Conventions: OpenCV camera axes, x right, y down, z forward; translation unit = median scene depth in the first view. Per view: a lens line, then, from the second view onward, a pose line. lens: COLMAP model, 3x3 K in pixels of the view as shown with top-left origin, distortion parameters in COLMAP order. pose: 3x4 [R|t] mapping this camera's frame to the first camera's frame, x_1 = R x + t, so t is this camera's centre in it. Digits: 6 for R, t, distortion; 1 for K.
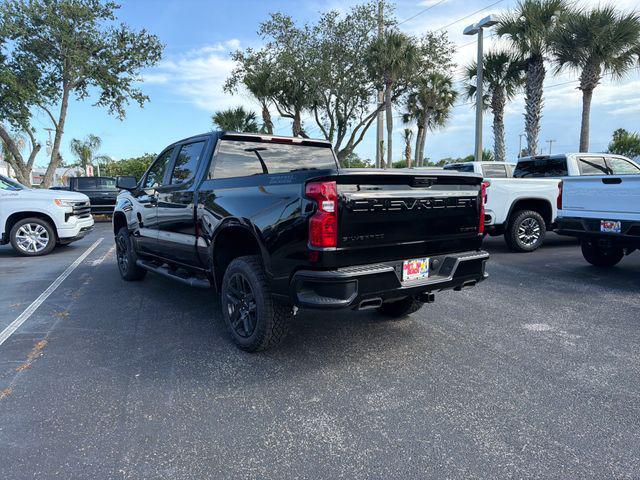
lens RADIAL K [[452.5, 0, 315.6], [0, 452.5, 243.1], [0, 0, 1]] dist [0.035704, -0.041989]
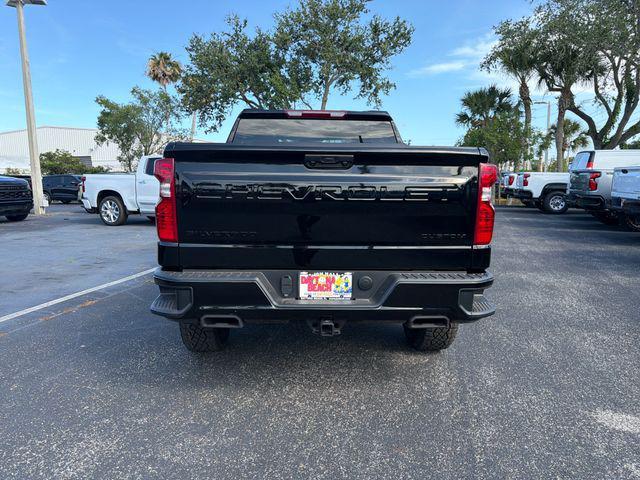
lens RADIAL K [[452.5, 0, 317.1], [0, 452.5, 243.9], [0, 0, 1]] dist [0.035704, -0.041989]
pose [[0.825272, 0.095752, -0.556559, 0.140557], [-0.079872, 0.995405, 0.052816, -0.010158], [0.559059, 0.000866, 0.829128, 0.096630]]
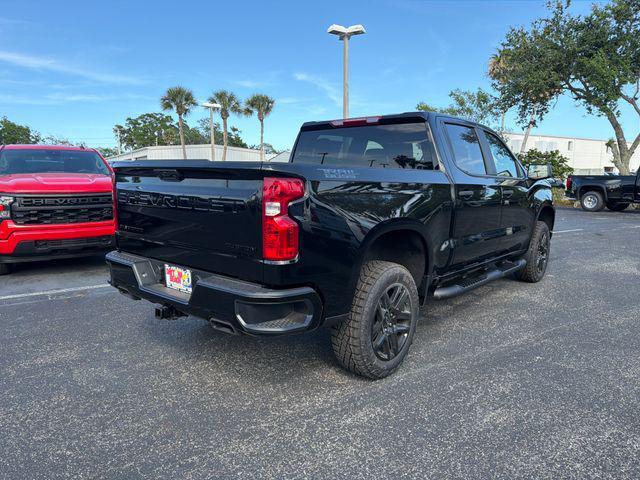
lens RADIAL K [[452.5, 0, 317.2], [0, 452.5, 240.7], [0, 0, 1]] dist [0.035704, -0.041989]
pose [[0.226214, 0.151429, -0.962235, 0.255662], [-0.120216, 0.984631, 0.126691, -0.035331], [0.966631, 0.087017, 0.240942, 0.245527]]
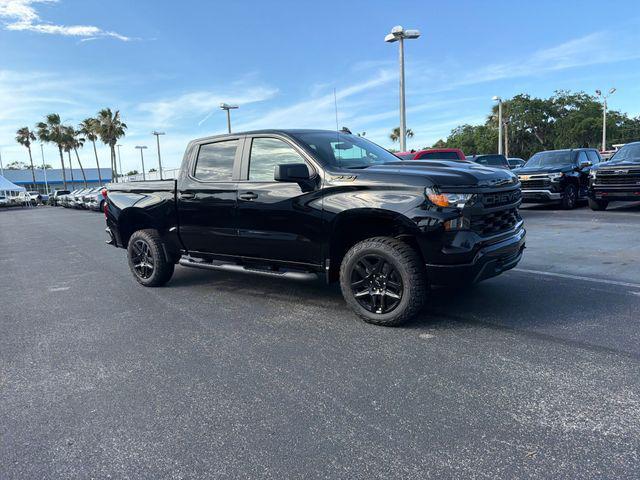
lens RADIAL K [[452.5, 0, 316.7], [0, 452.5, 241.3], [0, 0, 1]] dist [0.035704, -0.041989]
pose [[-0.960955, 0.107009, -0.255177, 0.013956], [0.041227, 0.967271, 0.250373, -0.092115], [0.273618, 0.230077, -0.933915, 0.777111]]
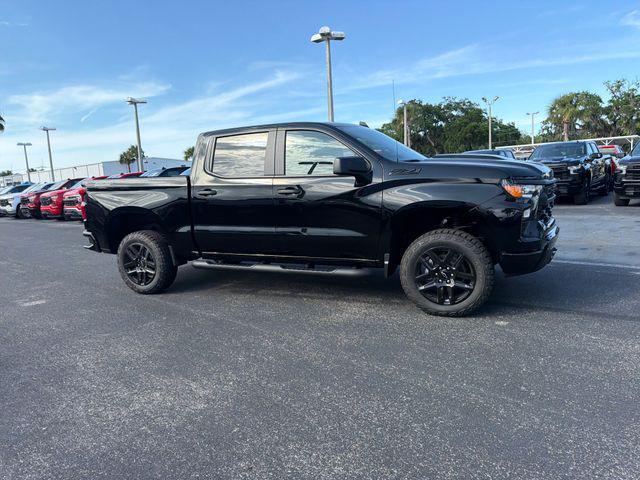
lens RADIAL K [[452.5, 0, 315.7], [0, 452.5, 243.0], [0, 0, 1]] dist [0.035704, -0.041989]
pose [[-0.880977, 0.139705, -0.452065, 0.104436], [0.019699, 0.965418, 0.259960, -0.090171], [0.472749, 0.220113, -0.853263, 0.732594]]
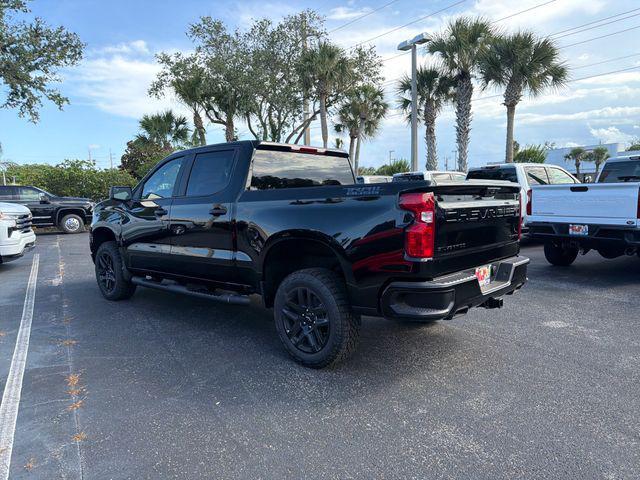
lens RADIAL K [[452.5, 0, 320.4], [0, 452.5, 243.7], [0, 0, 1]] dist [0.035704, -0.041989]
pose [[0.981434, -0.027550, 0.189814, -0.079861], [0.030383, 0.999466, -0.012028, -0.003508], [-0.189381, 0.017572, 0.981746, 0.011034]]
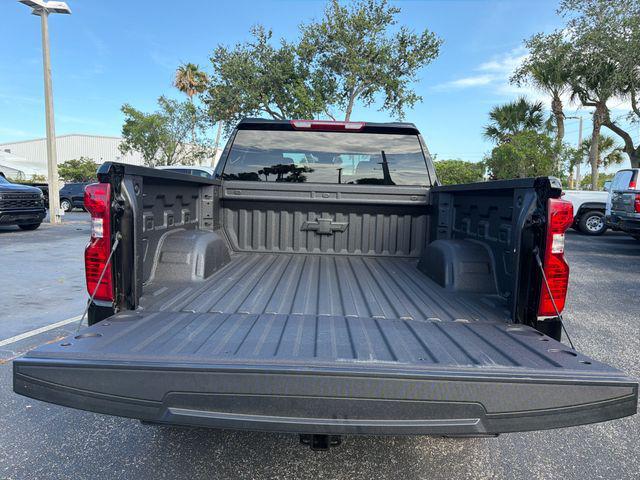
lens RADIAL K [[452.5, 0, 322.5], [0, 452.5, 236.9], [0, 0, 1]] dist [0.035704, -0.041989]
pose [[0.800887, 0.093208, -0.591517, 0.117710], [-0.102533, 0.994569, 0.017894, -0.021838], [0.589972, 0.046319, 0.806094, 0.141428]]
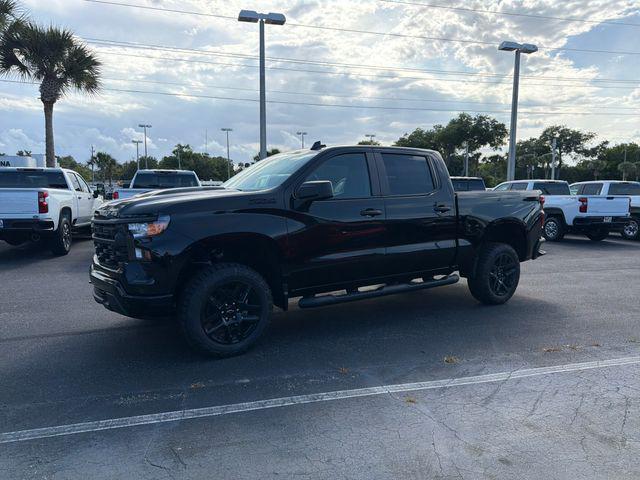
lens RADIAL K [[452.5, 0, 317.5], [0, 452.5, 242.4], [0, 0, 1]] dist [0.035704, -0.041989]
pose [[0.055608, -0.094006, 0.994017, -0.446230], [0.116345, 0.989386, 0.087060, -0.046197], [-0.991651, 0.110807, 0.065955, 0.387149]]
